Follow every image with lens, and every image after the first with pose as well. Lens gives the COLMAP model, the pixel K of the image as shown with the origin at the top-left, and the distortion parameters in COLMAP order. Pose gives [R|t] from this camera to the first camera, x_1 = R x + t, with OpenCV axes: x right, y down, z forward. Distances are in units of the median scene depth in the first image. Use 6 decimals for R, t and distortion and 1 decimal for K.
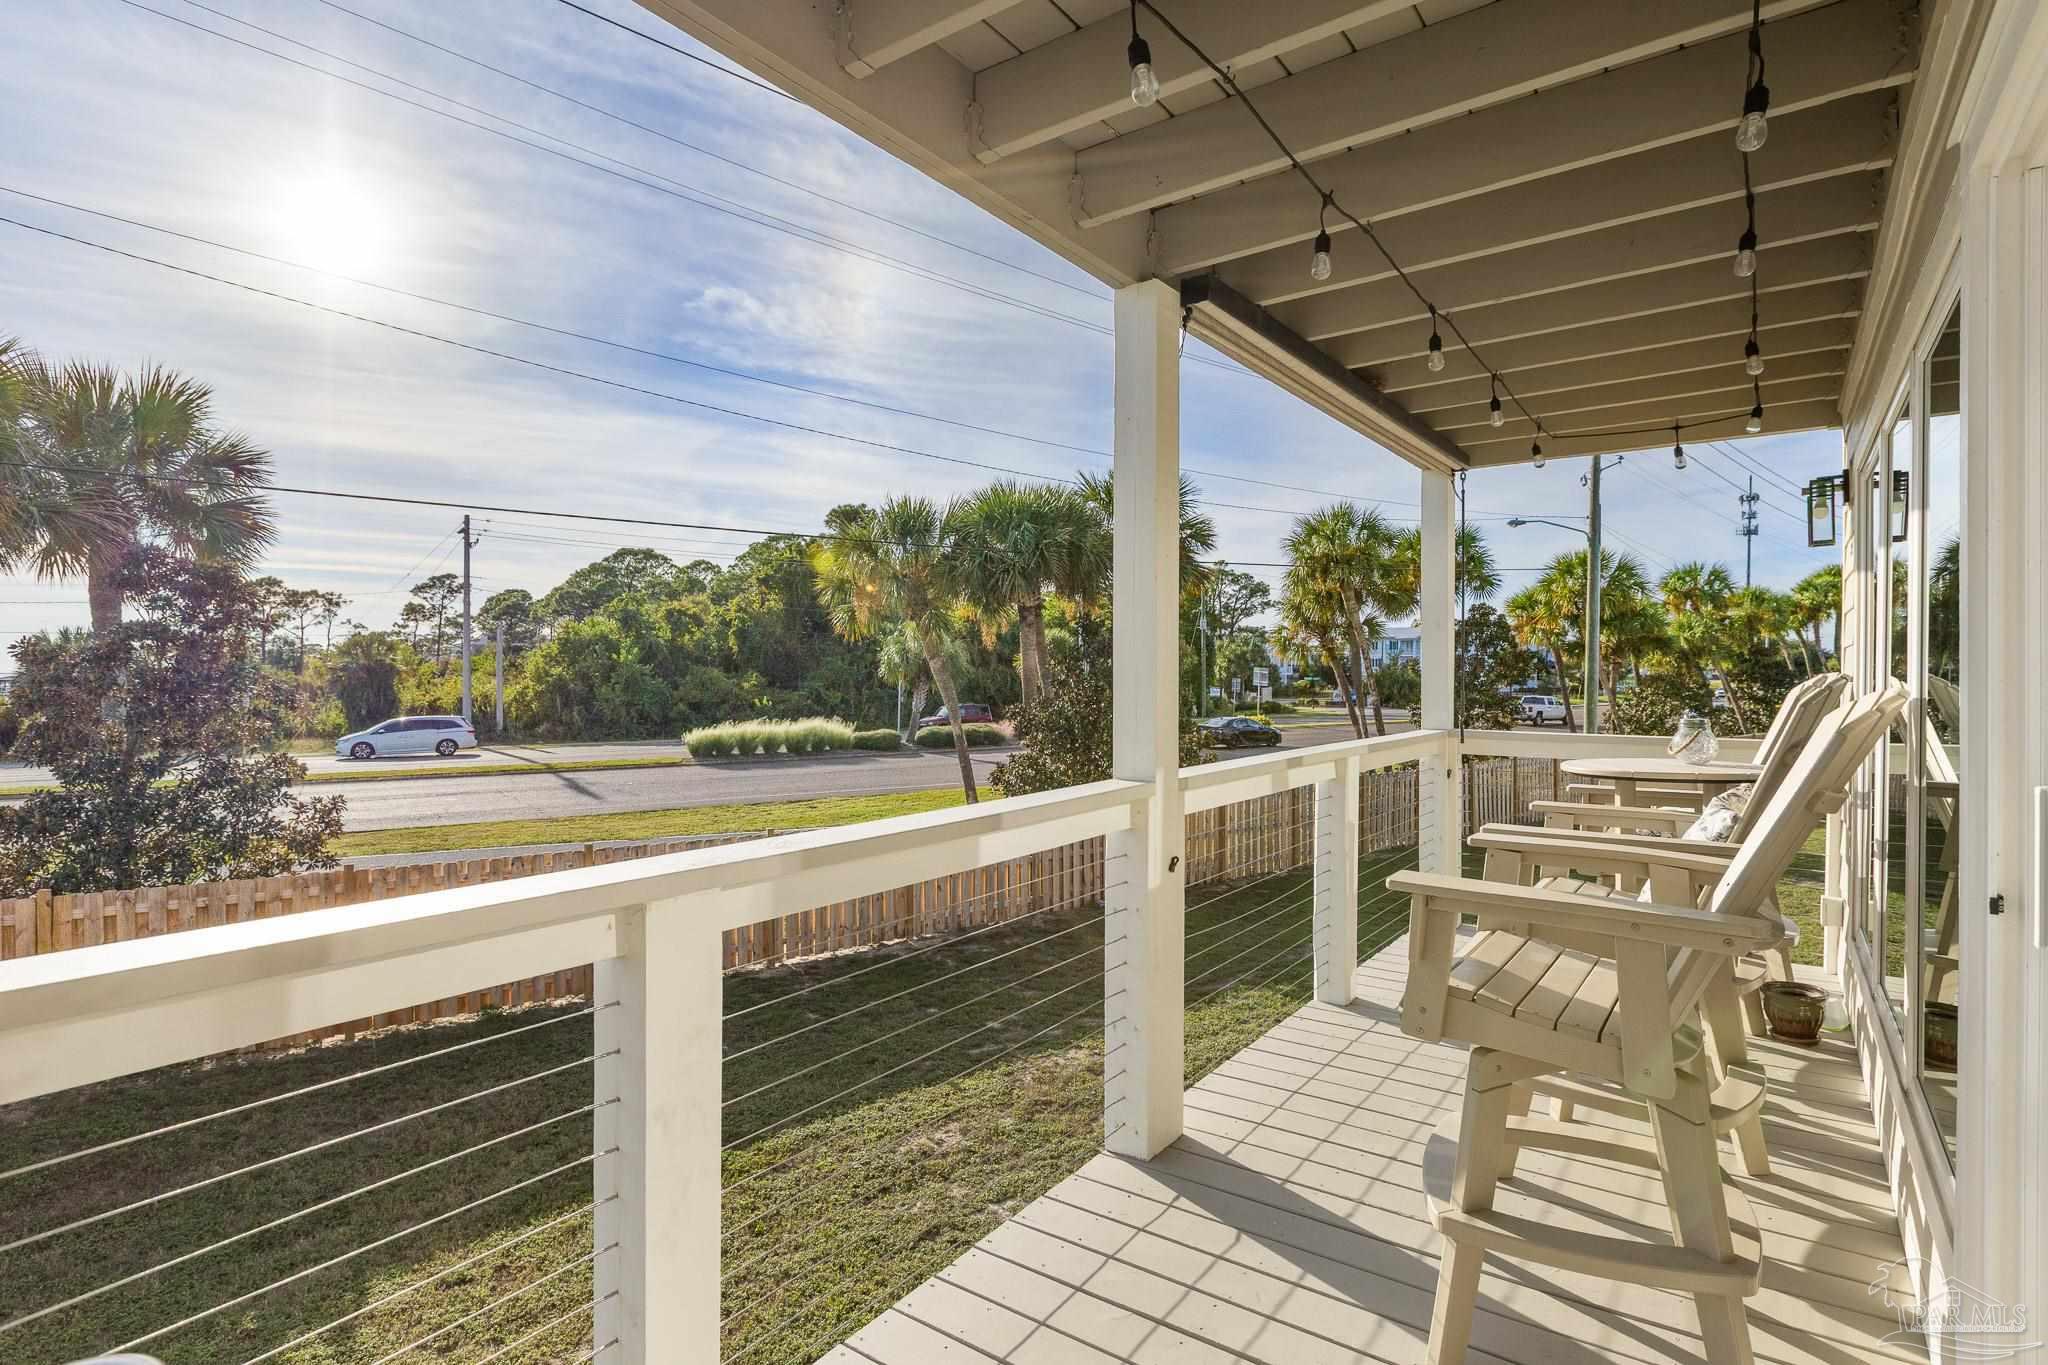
lens RADIAL K [[1000.0, 0, 1025.6], [0, 1000.0, 678.3], [0, 0, 1]] dist [-0.000799, -0.000025]
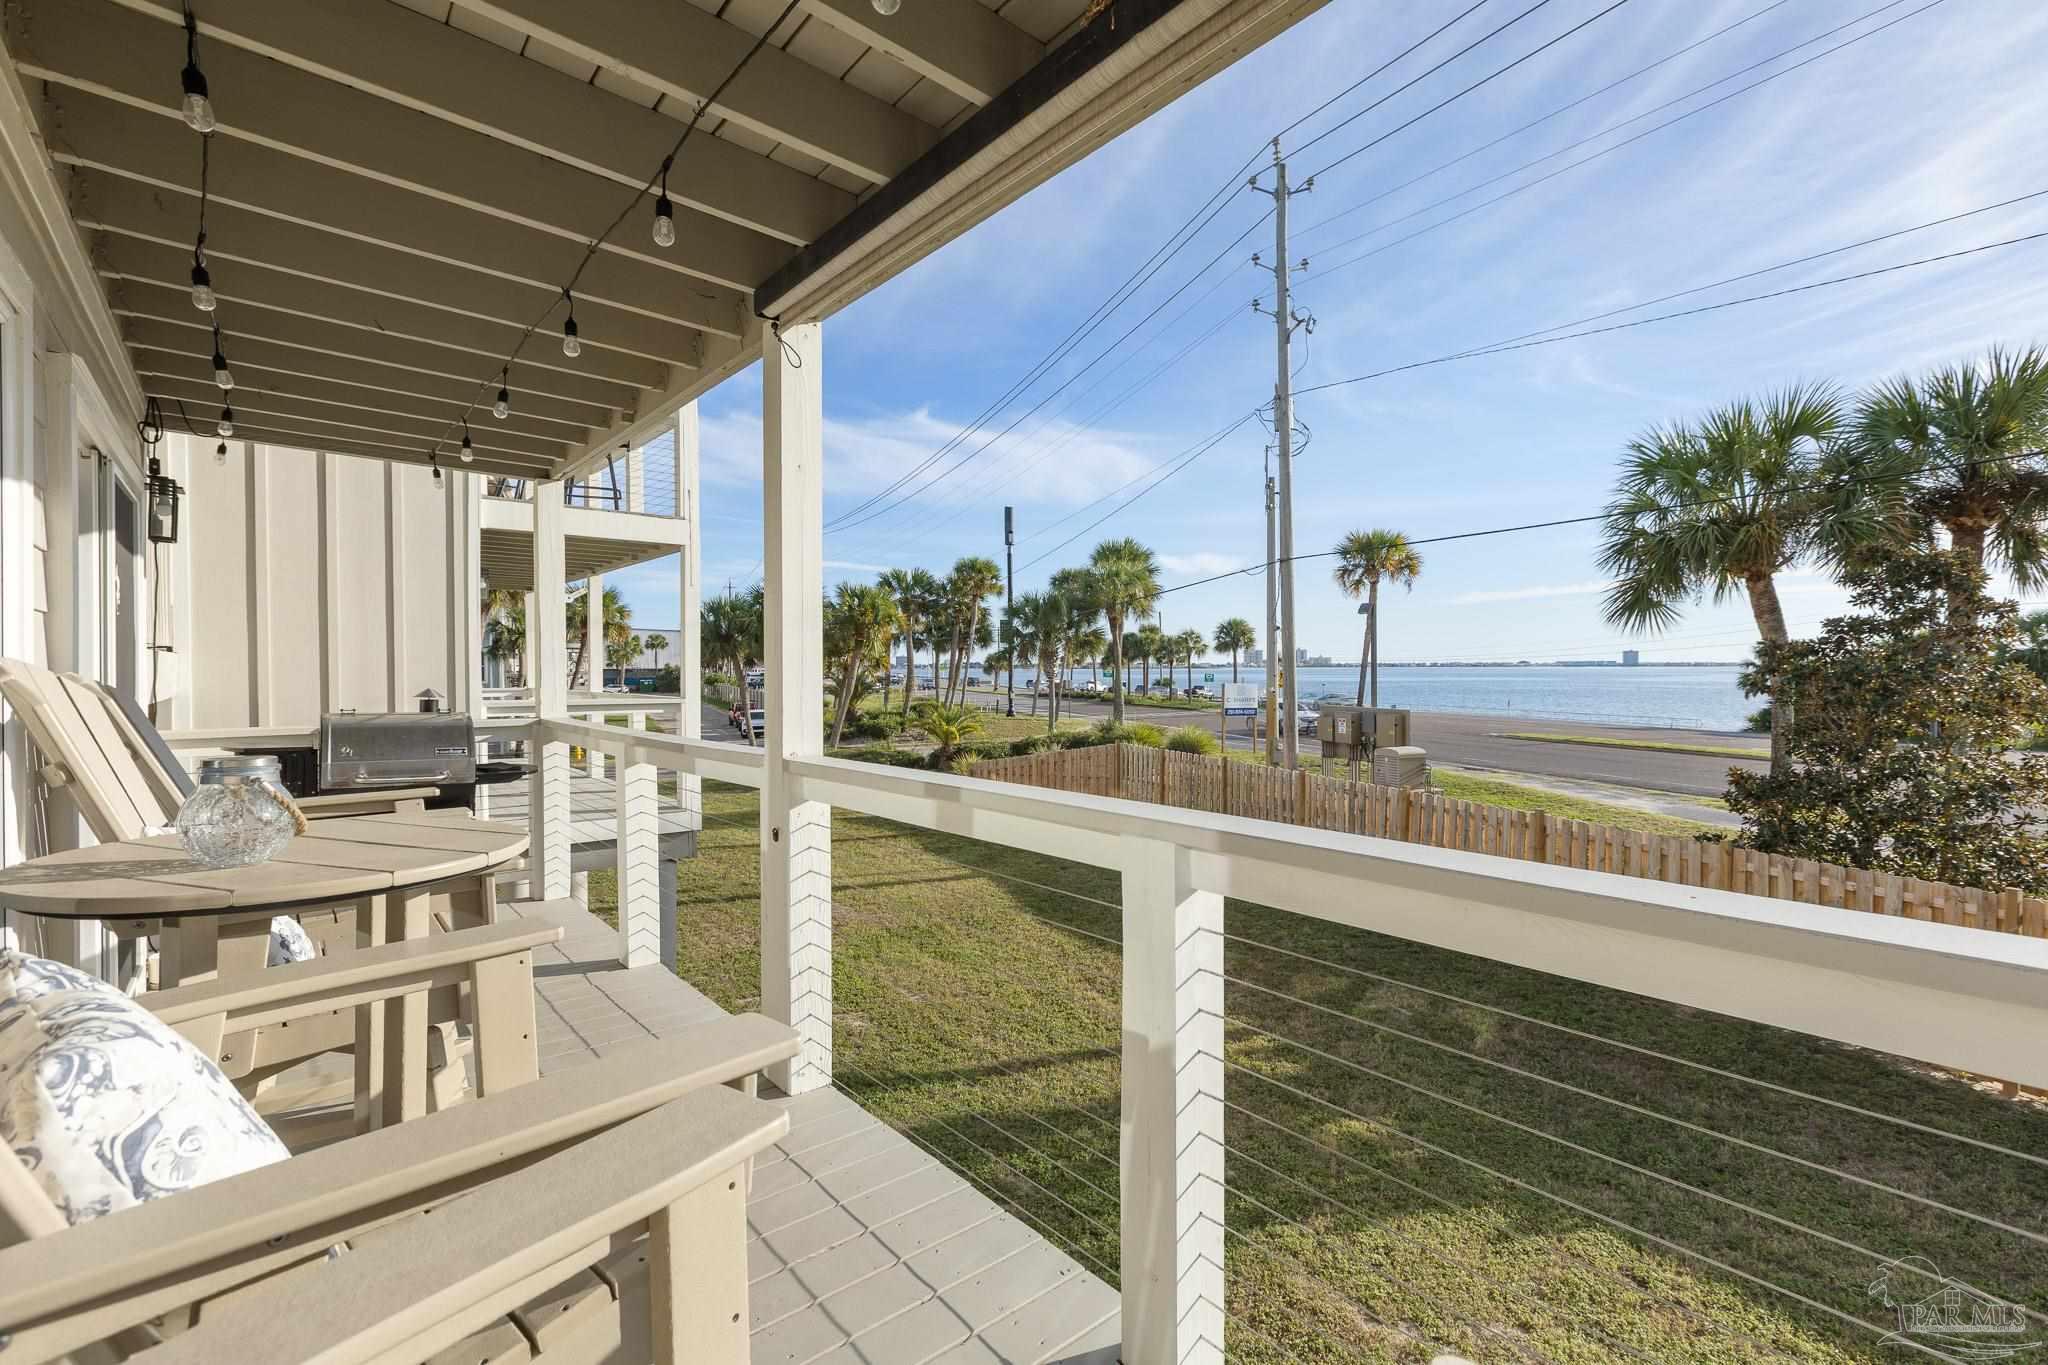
lens RADIAL K [[907.4, 0, 1025.6], [0, 907.4, 675.3], [0, 0, 1]] dist [-0.001533, -0.000445]
pose [[-0.221236, 0.006292, -0.975200, 0.276735], [-0.003160, 0.999969, 0.007168, 0.003126], [0.975215, 0.004668, -0.221209, 0.388741]]
